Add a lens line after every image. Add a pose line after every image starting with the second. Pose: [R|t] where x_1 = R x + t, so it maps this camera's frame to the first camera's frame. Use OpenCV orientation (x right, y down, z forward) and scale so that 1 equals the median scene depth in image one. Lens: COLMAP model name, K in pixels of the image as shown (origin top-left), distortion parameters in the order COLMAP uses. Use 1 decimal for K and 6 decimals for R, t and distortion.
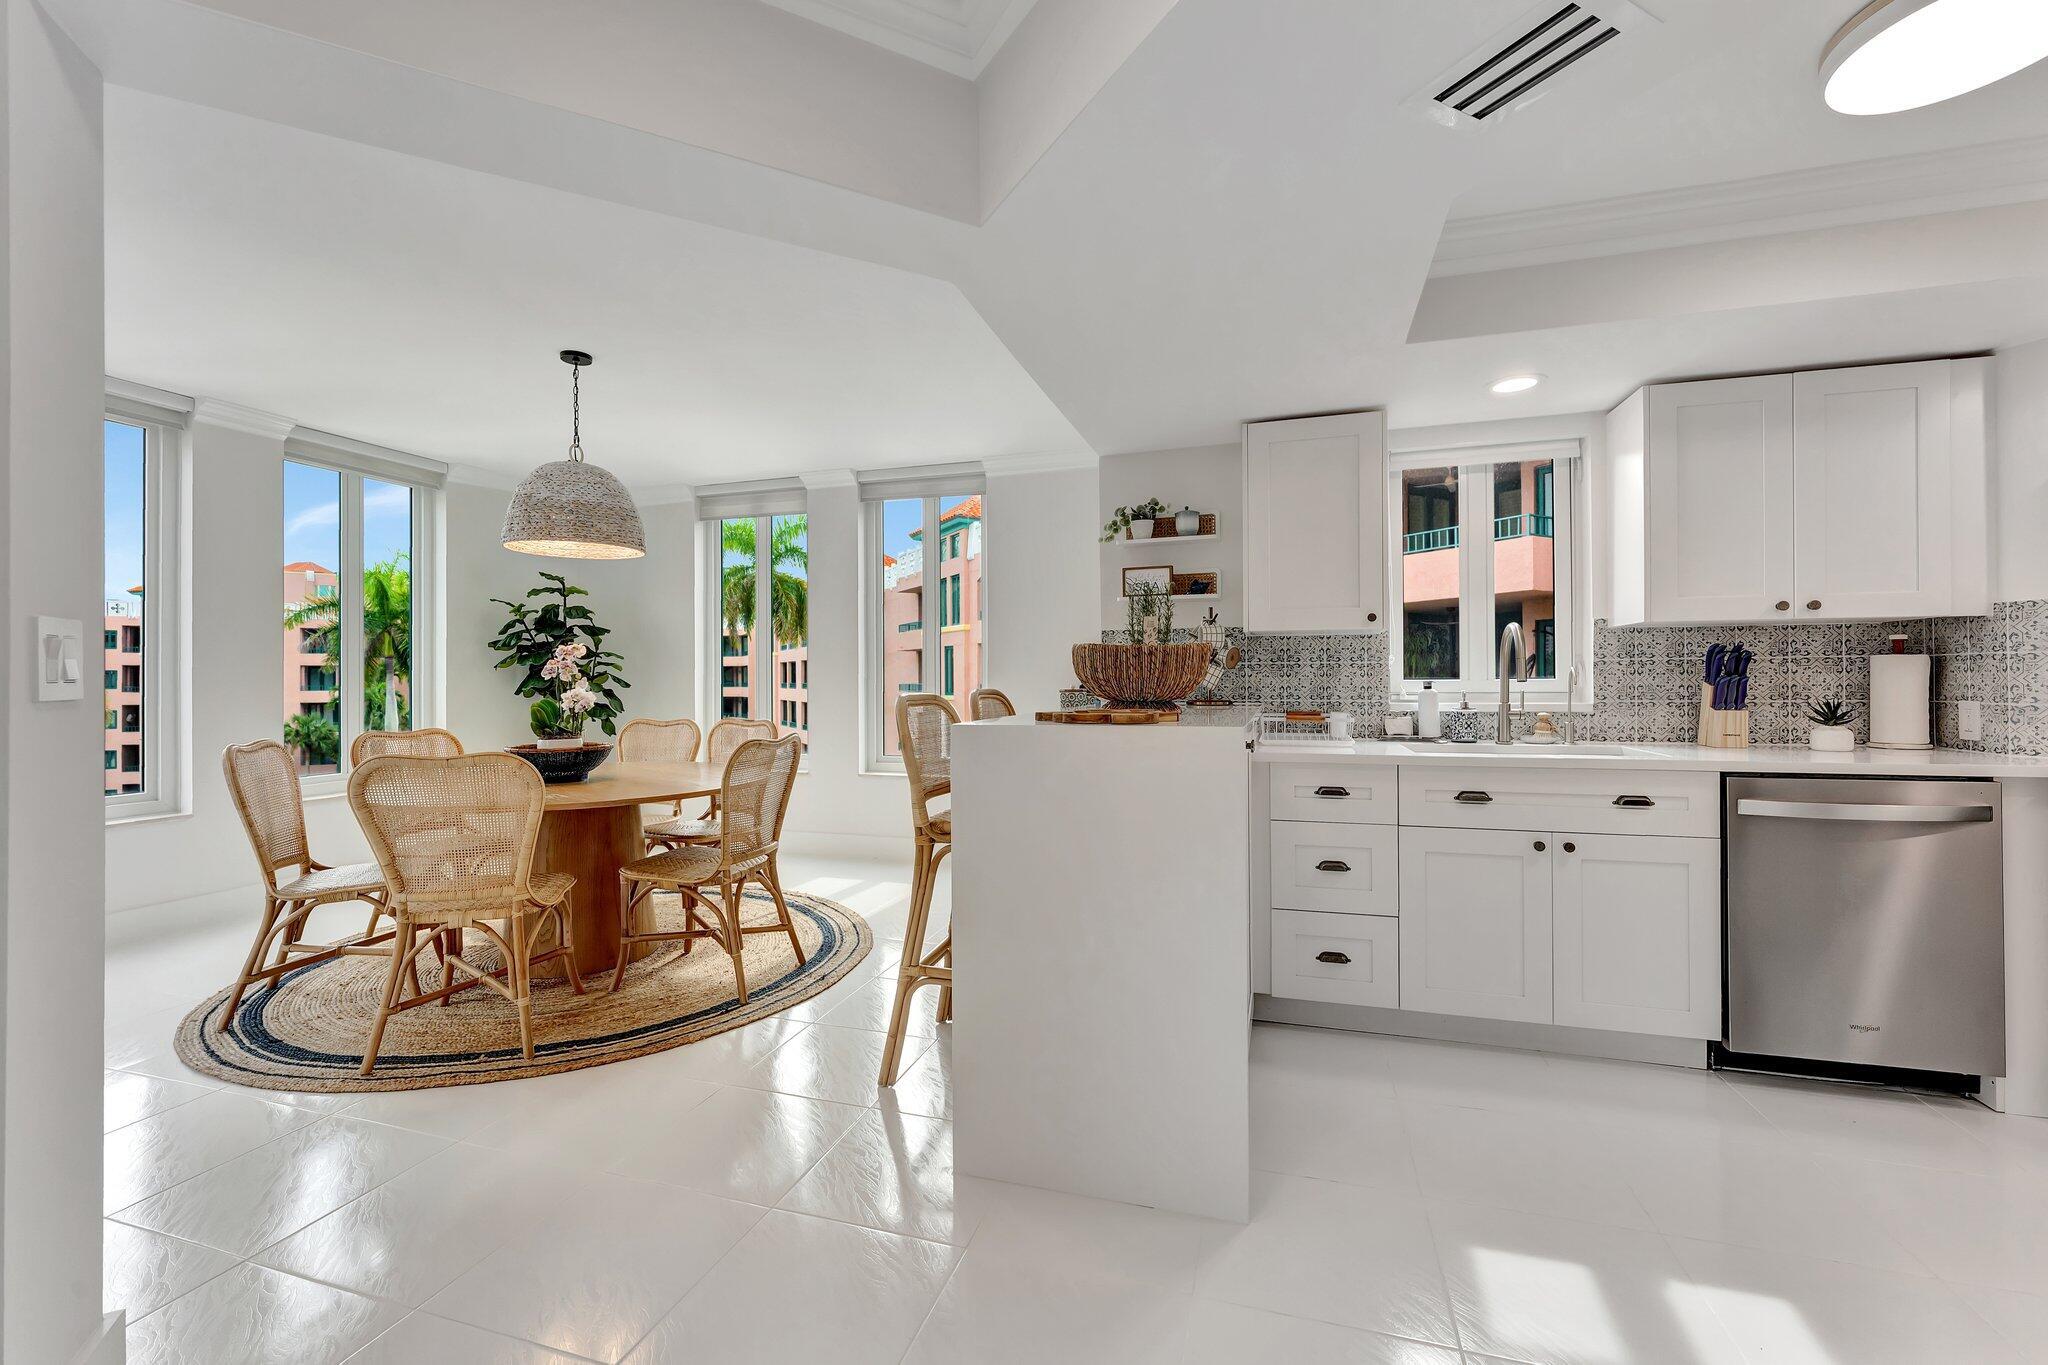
lens RADIAL K [[850.4, 0, 1027.6], [0, 850.4, 673.8], [0, 0, 1]] dist [-0.003043, -0.000227]
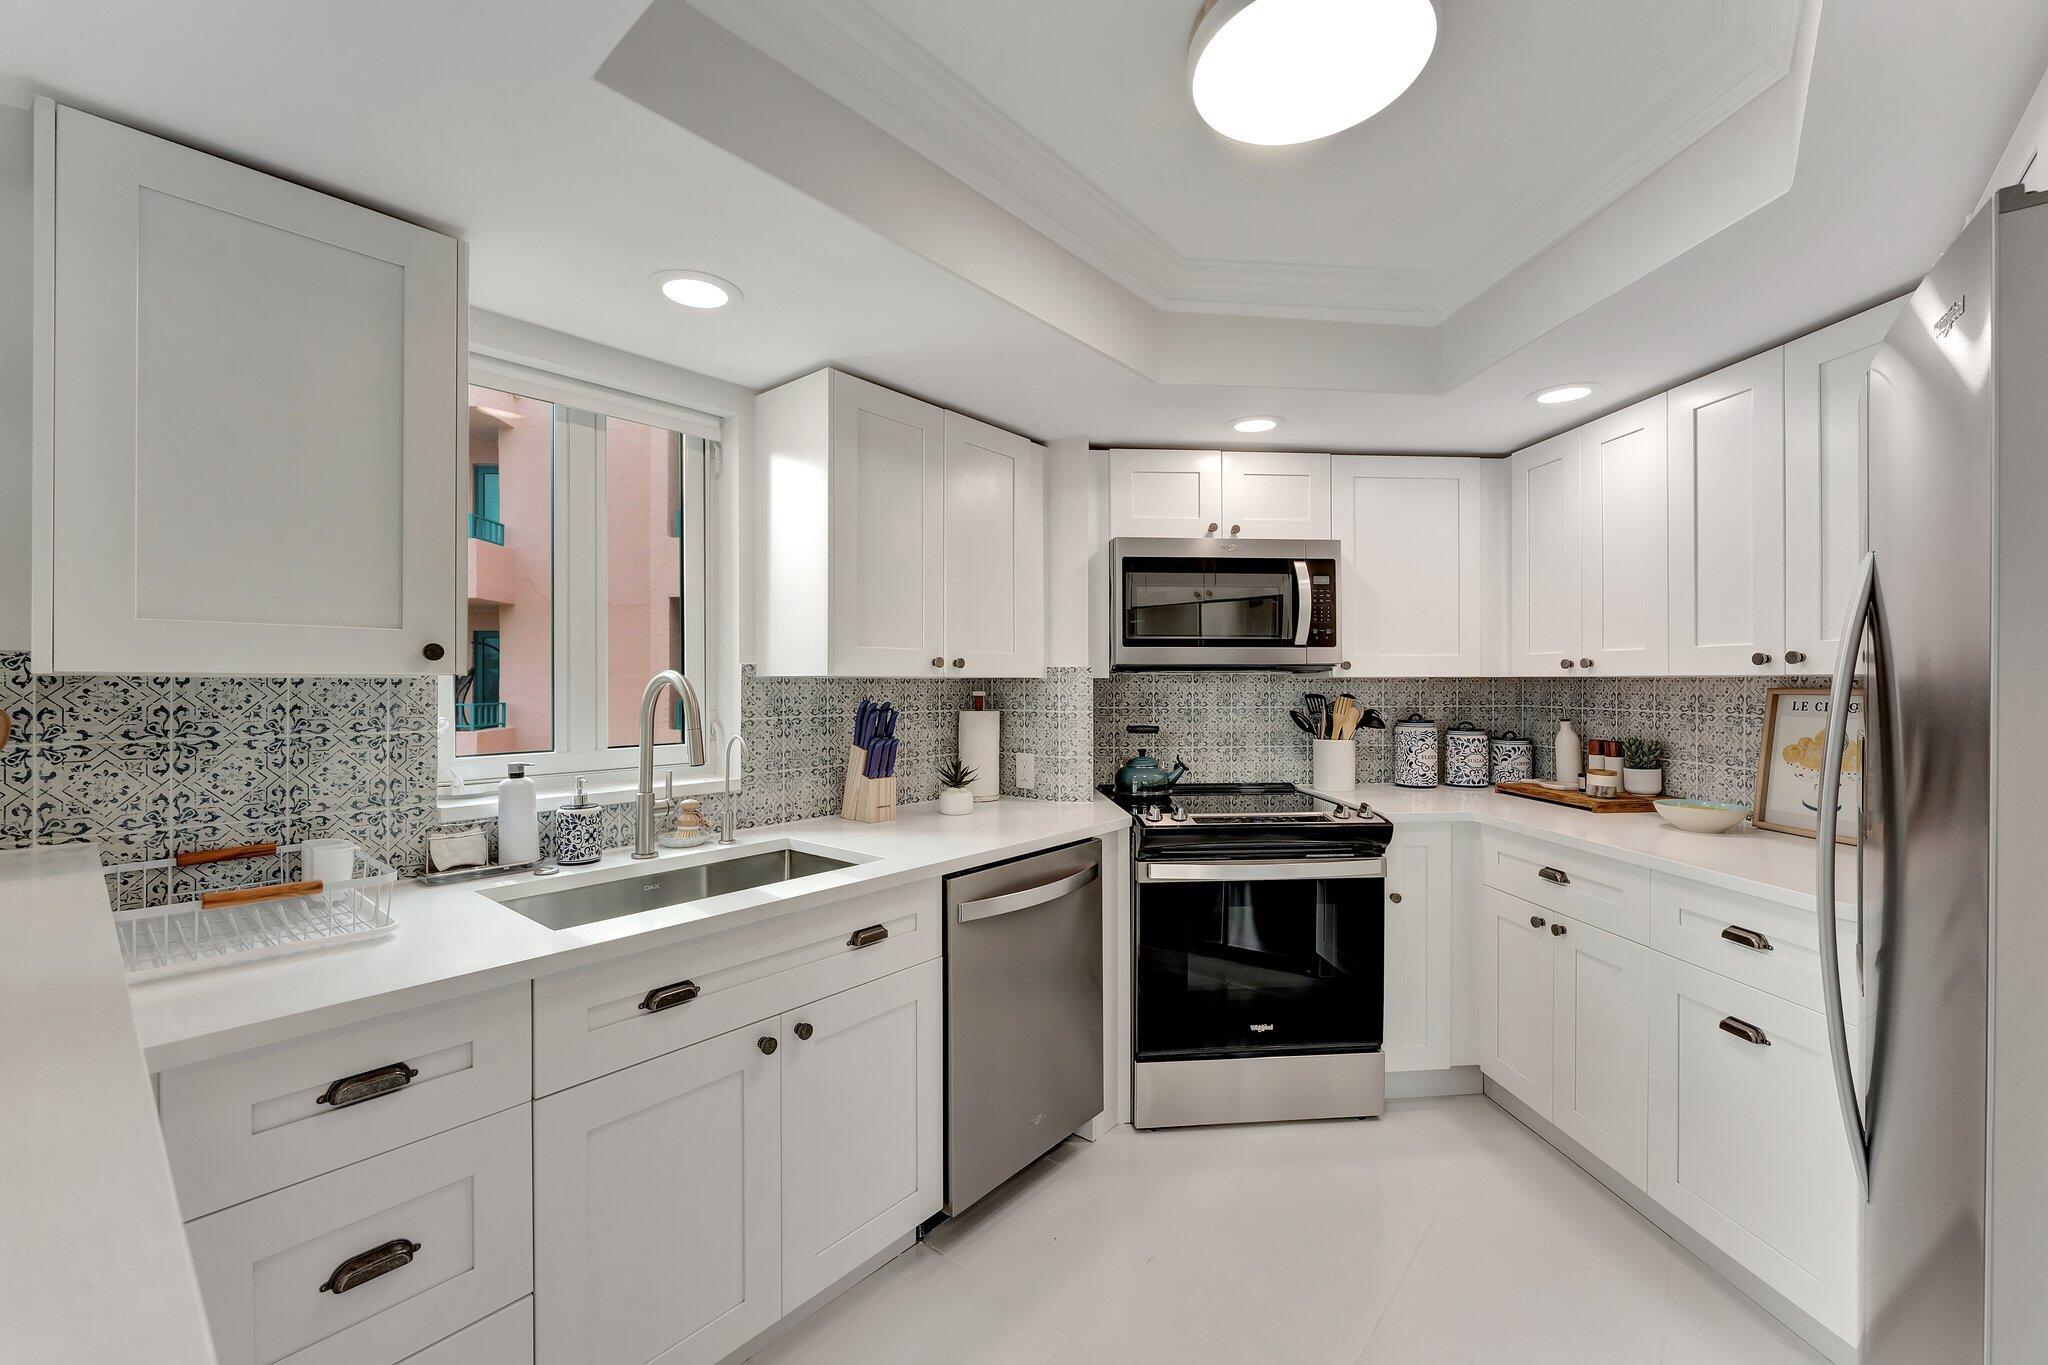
lens RADIAL K [[814.0, 0, 1017.4], [0, 814.0, 684.5], [0, 0, 1]] dist [-0.007775, 0.000310]
pose [[0.399964, 0.002954, 0.916526, 0.102092], [-0.008455, 0.999964, 0.000467, -0.045214], [-0.916492, -0.007936, 0.399974, 0.453203]]
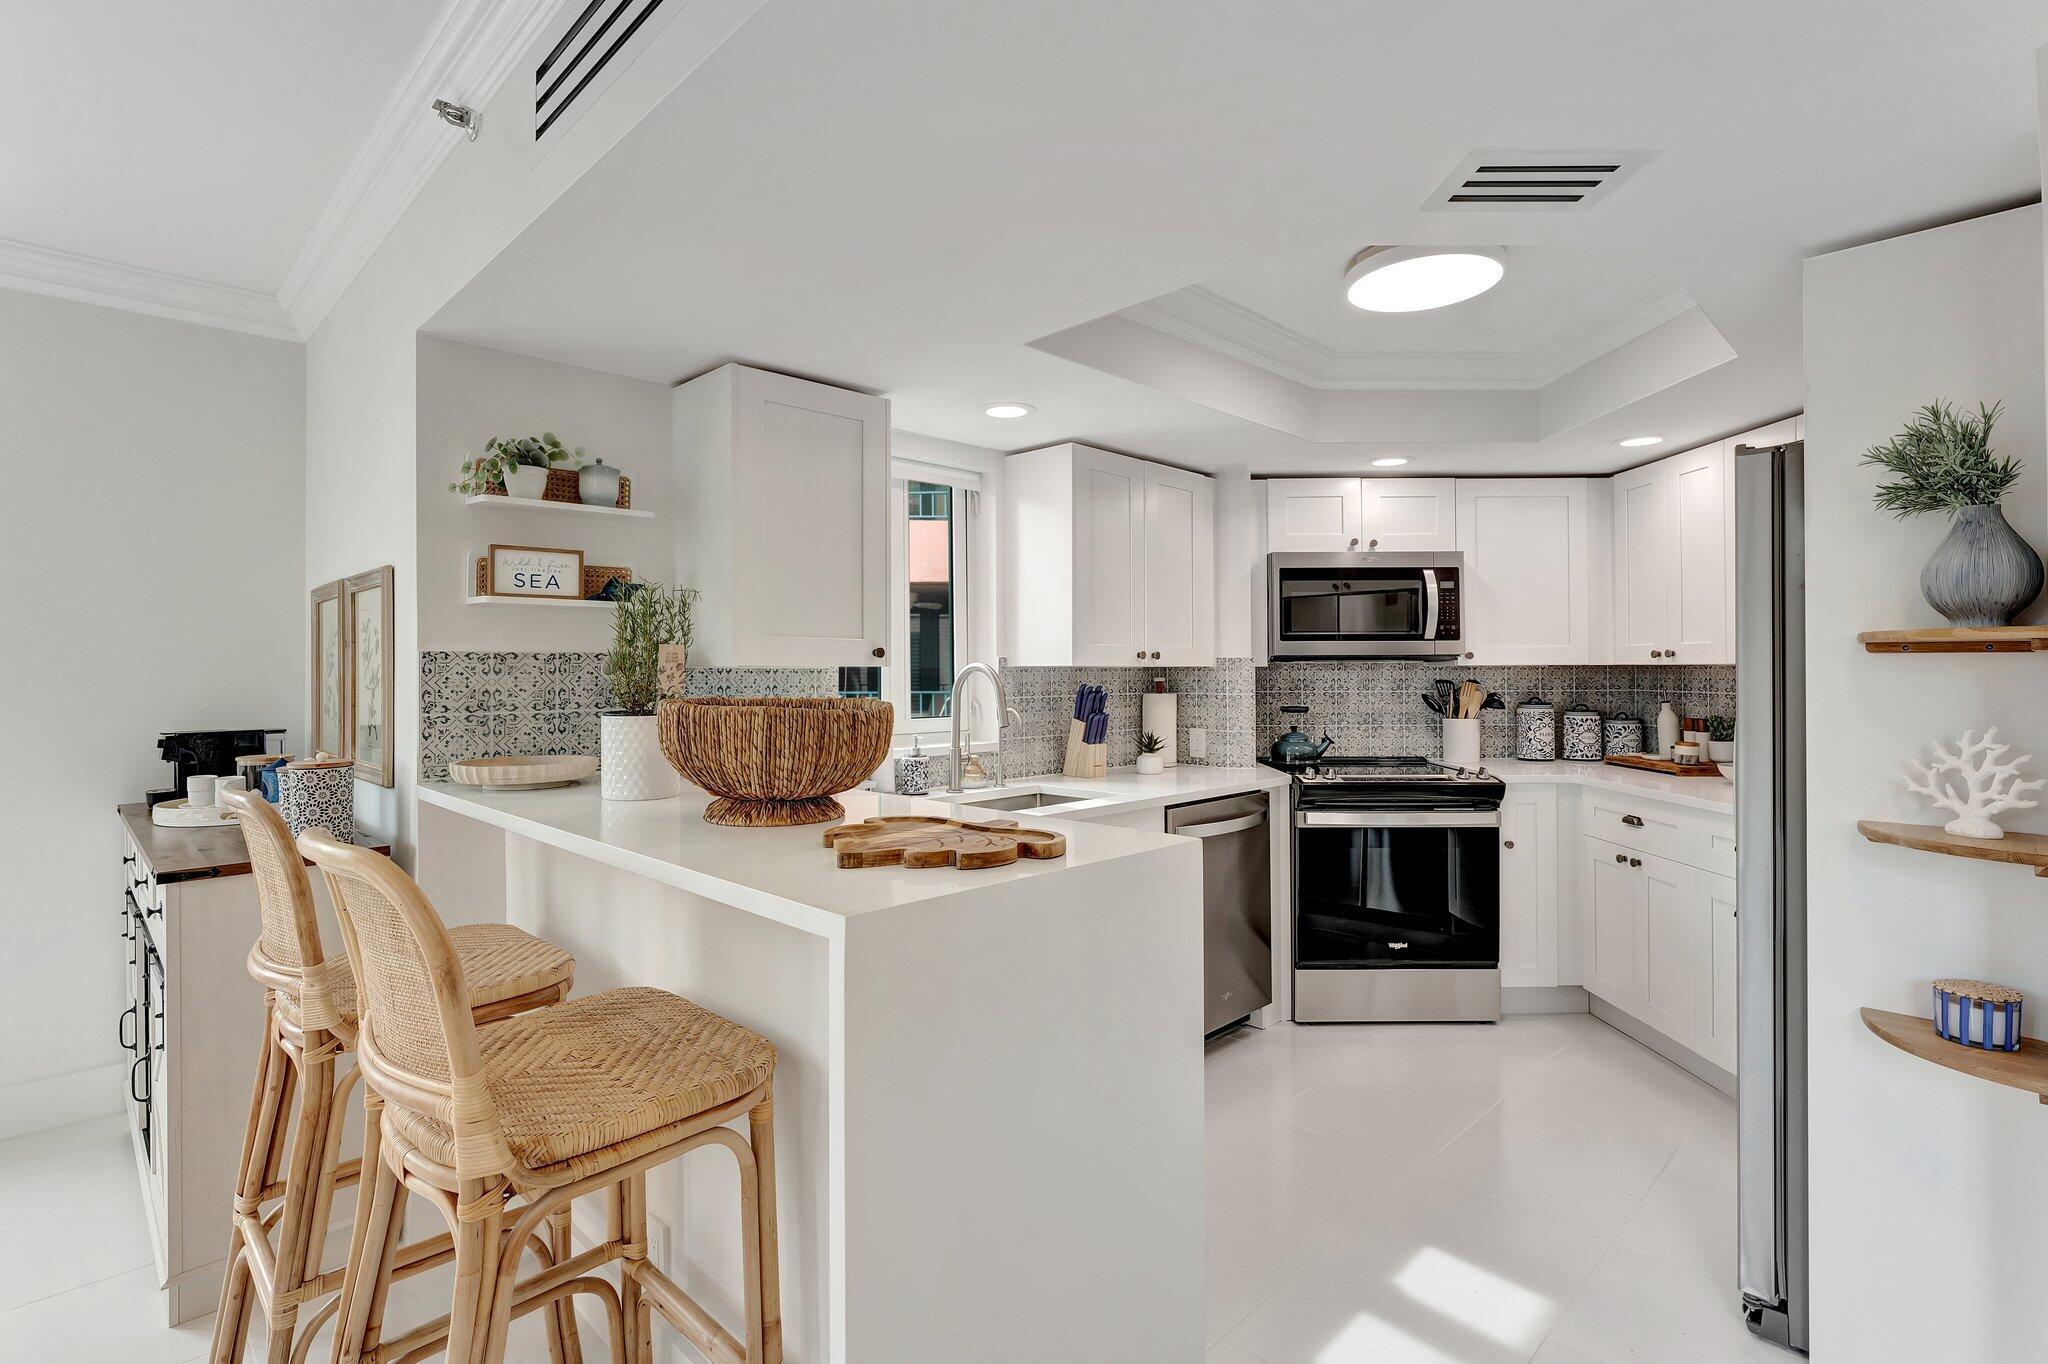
lens RADIAL K [[974.7, 0, 1023.8], [0, 974.7, 664.5], [0, 0, 1]] dist [0.002648, 0.000000]
pose [[0.469838, 0.009792, 0.882698, -0.304015], [-0.006307, 0.999950, -0.007736, -0.043598], [-0.882730, -0.001933, 0.469876, 0.398765]]
